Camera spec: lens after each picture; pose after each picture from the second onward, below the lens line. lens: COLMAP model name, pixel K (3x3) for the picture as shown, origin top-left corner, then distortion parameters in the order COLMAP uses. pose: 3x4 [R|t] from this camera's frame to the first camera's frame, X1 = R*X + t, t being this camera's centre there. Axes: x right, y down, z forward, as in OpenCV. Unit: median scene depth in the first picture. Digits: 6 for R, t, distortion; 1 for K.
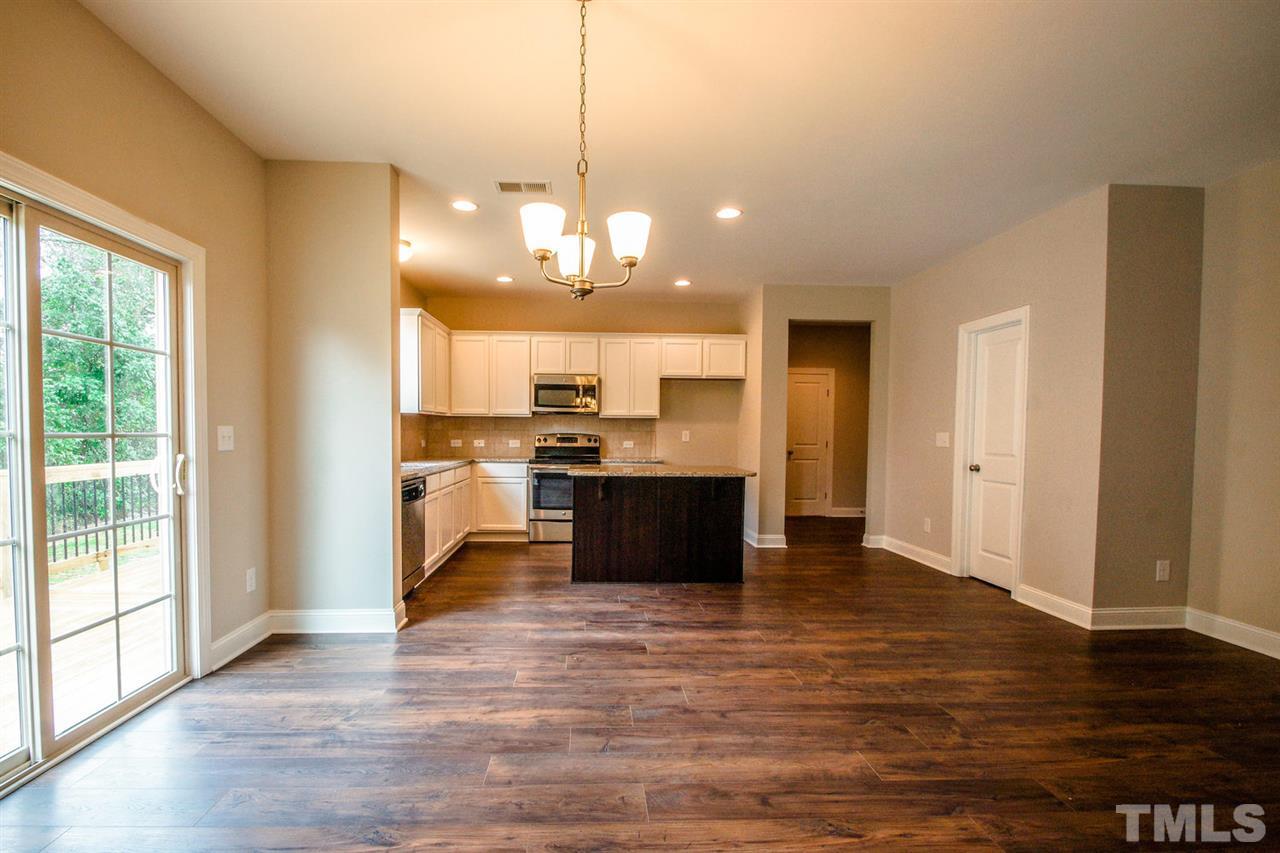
lens RADIAL K [[578.4, 0, 613.4], [0, 578.4, 444.1], [0, 0, 1]] dist [0.016318, -0.000191]
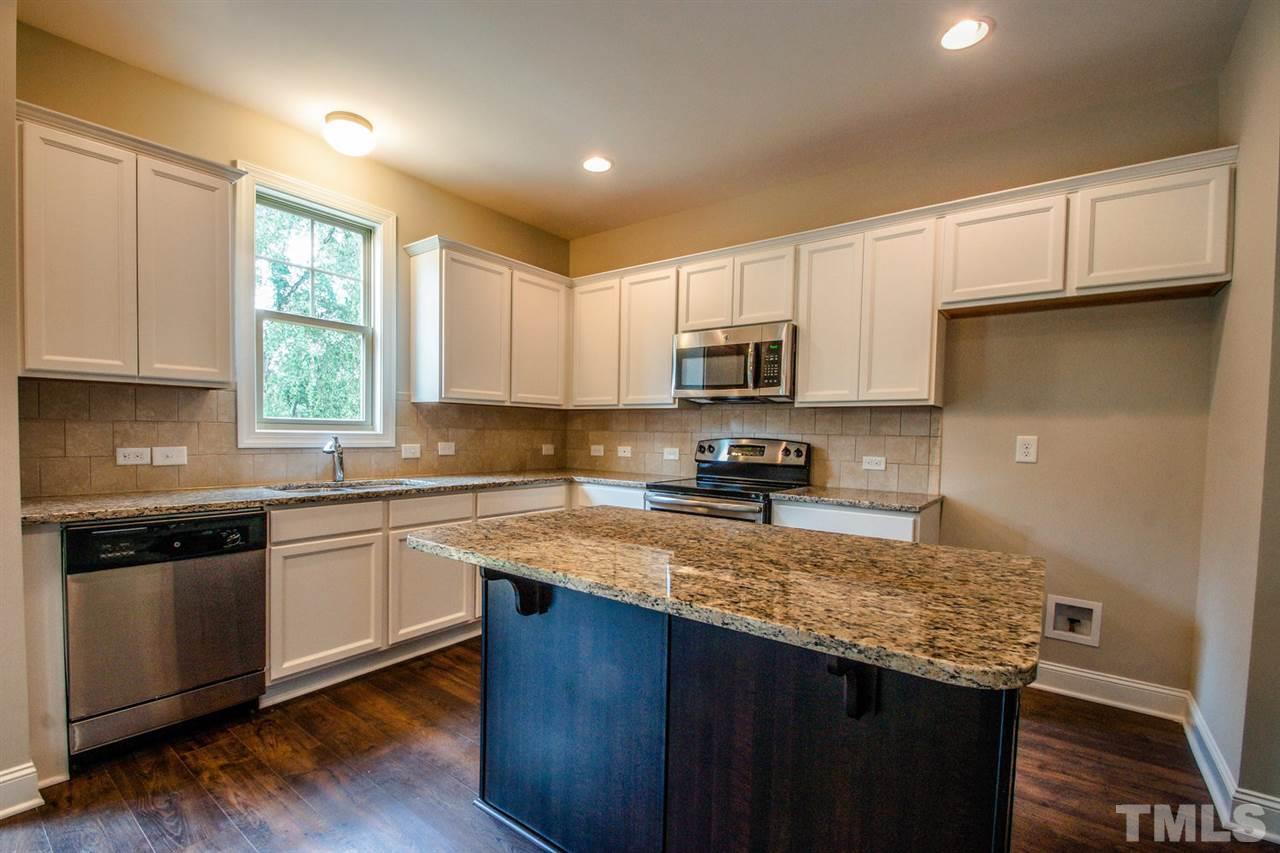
lens RADIAL K [[565.3, 0, 608.9], [0, 565.3, 451.8], [0, 0, 1]] dist [-0.002088, -0.000238]
pose [[0.755808, 0.029641, -0.654122, 0.184727], [-0.026235, 0.999544, 0.014981, -0.010937], [0.654267, 0.005839, 0.756241, 0.564852]]
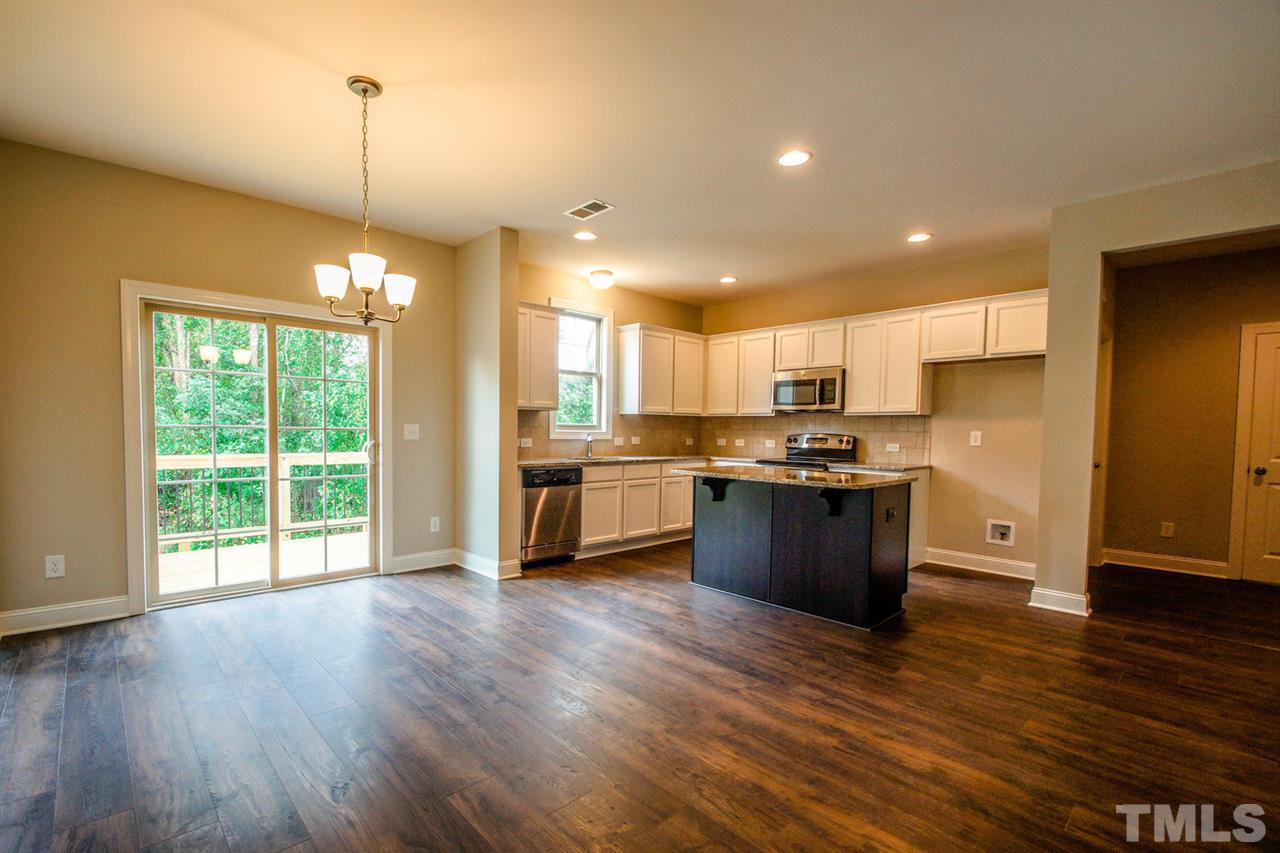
lens RADIAL K [[565.3, 0, 608.9], [0, 565.3, 451.8], [0, 0, 1]] dist [-0.002088, -0.000238]
pose [[0.642579, 0.031466, -0.765573, 0.424279], [-0.023577, 0.999495, 0.021291, -0.000942], [0.765856, 0.004369, 0.642997, 0.200014]]
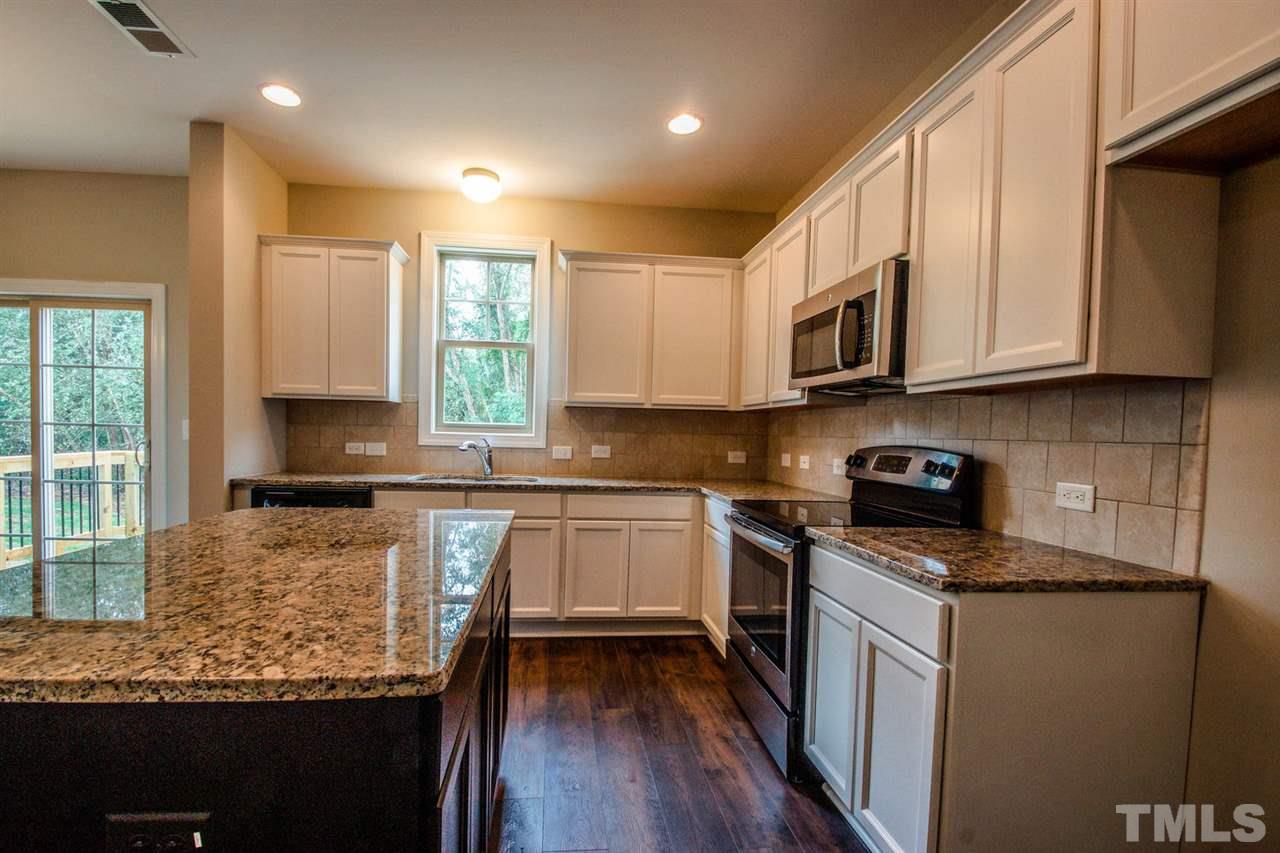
lens RADIAL K [[565.3, 0, 608.9], [0, 565.3, 451.8], [0, 0, 1]] dist [-0.002088, -0.000238]
pose [[0.048846, 0.027655, -0.998423, 0.281603], [-0.045029, 0.998661, 0.025459, -0.016888], [0.997791, 0.043714, 0.050026, 0.886310]]
